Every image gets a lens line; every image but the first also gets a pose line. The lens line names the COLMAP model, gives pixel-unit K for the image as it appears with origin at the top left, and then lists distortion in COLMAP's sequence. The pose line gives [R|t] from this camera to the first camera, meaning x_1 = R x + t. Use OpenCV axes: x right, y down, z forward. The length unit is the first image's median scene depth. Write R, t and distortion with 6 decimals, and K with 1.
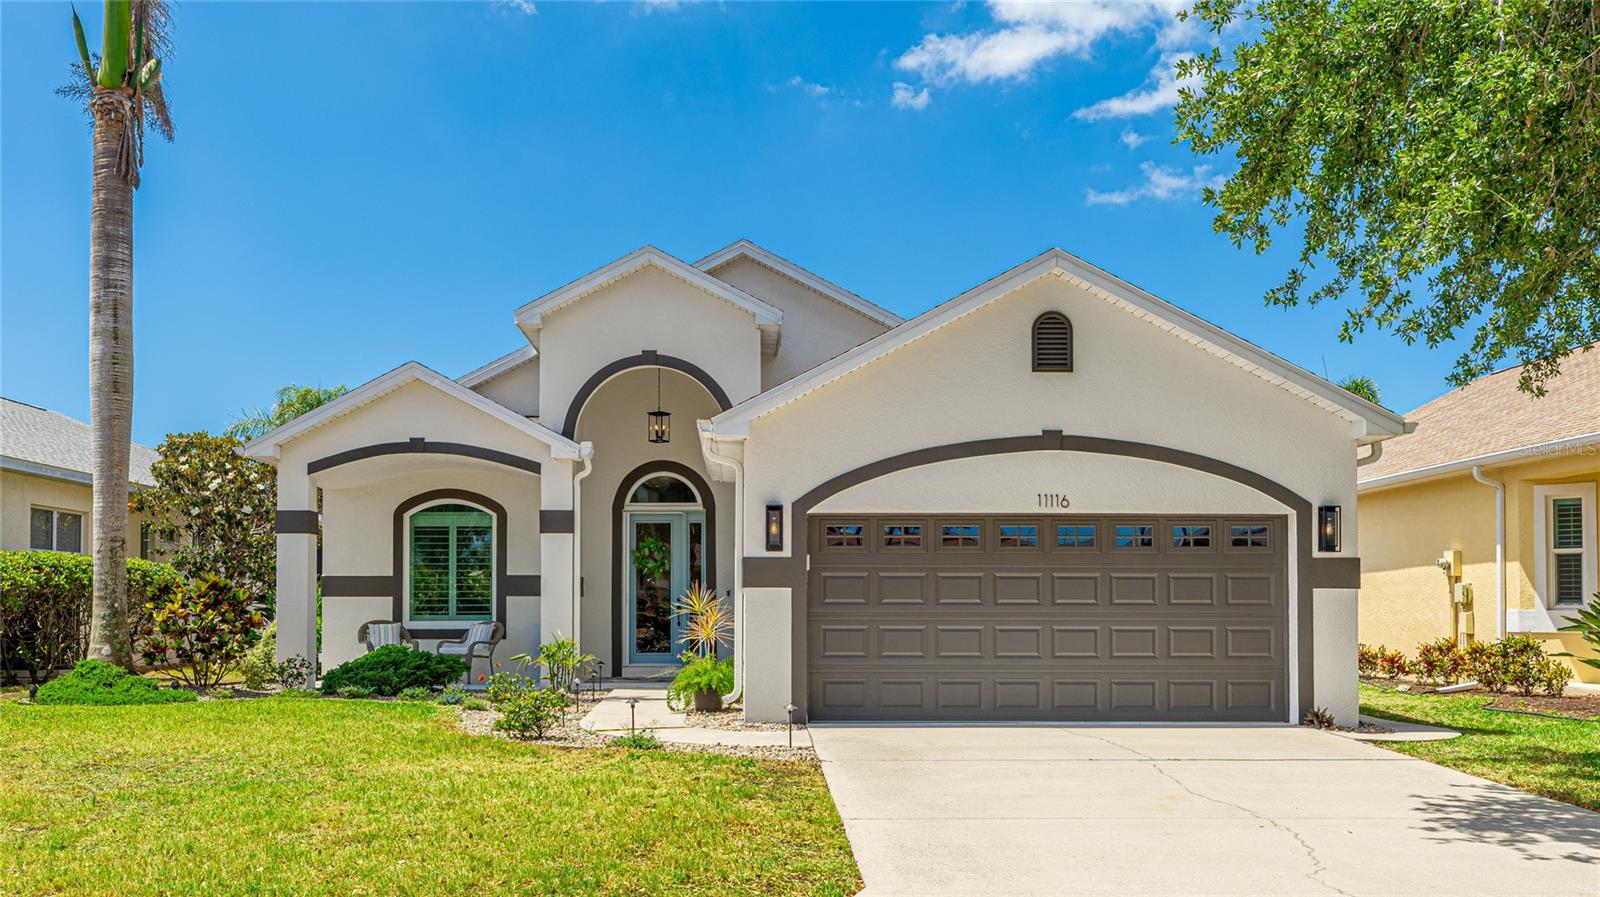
lens RADIAL K [[2635.6, 0, 798.9], [0, 2635.6, 445.5], [0, 0, 1]] dist [0.025427, 0.000000]
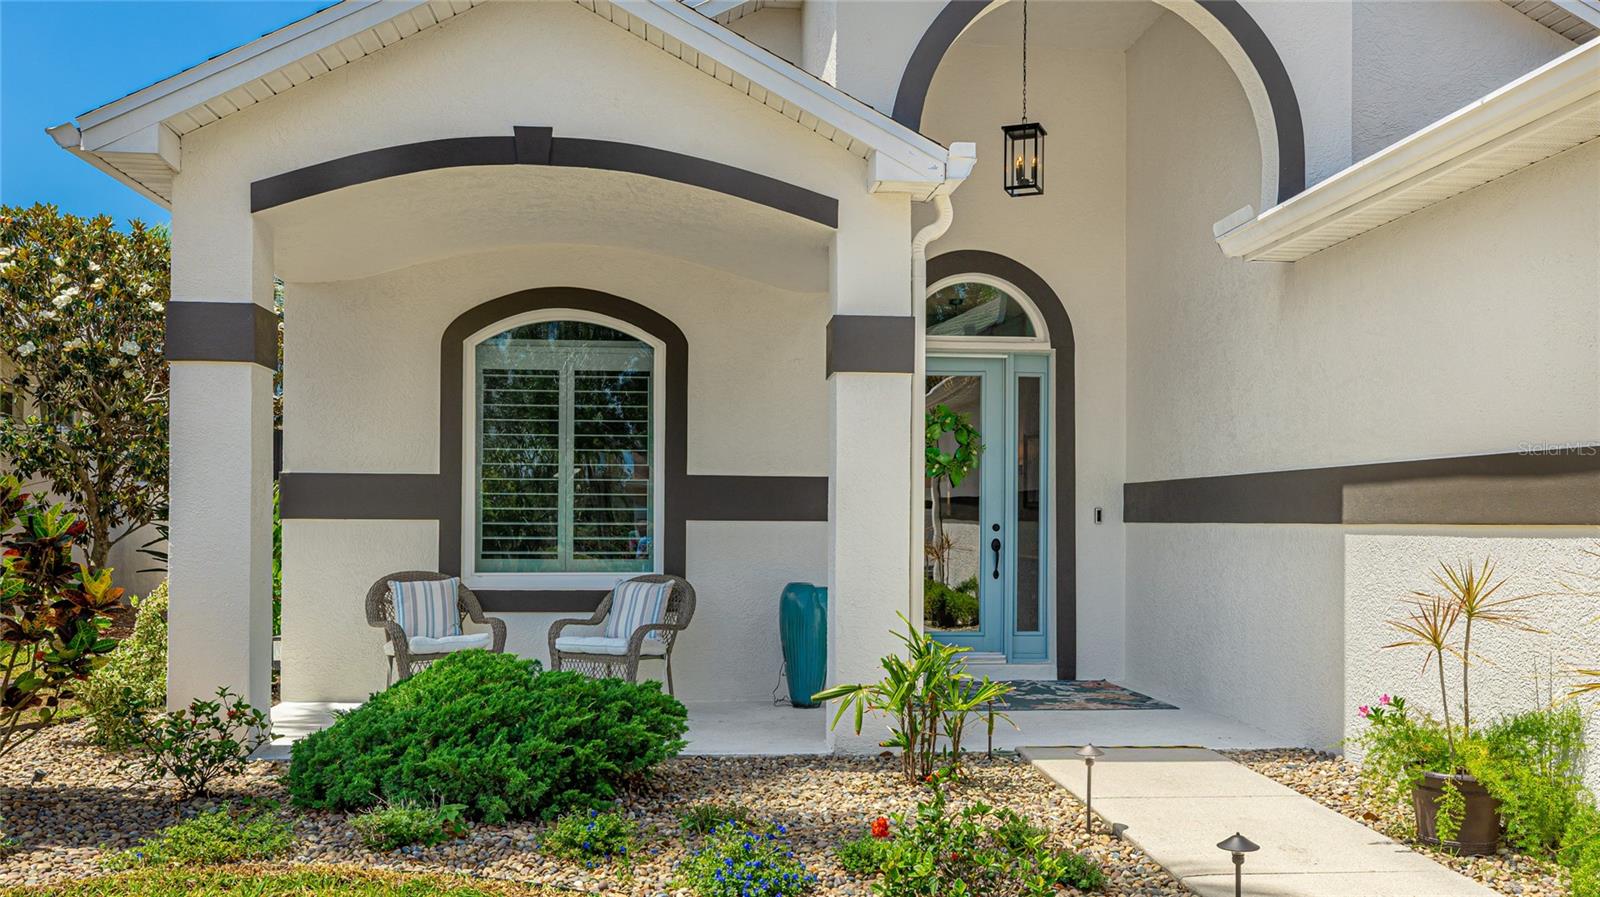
lens RADIAL K [[2018.1, 0, 803.6], [0, 2018.1, 455.6], [0, 0, 1]] dist [0.059665, 0.000000]
pose [[0.996209, 0.010294, 0.086379, -0.121224], [-0.013293, 0.999326, 0.034213, 0.033302], [-0.085969, -0.035231, 0.995675, 0.643707]]
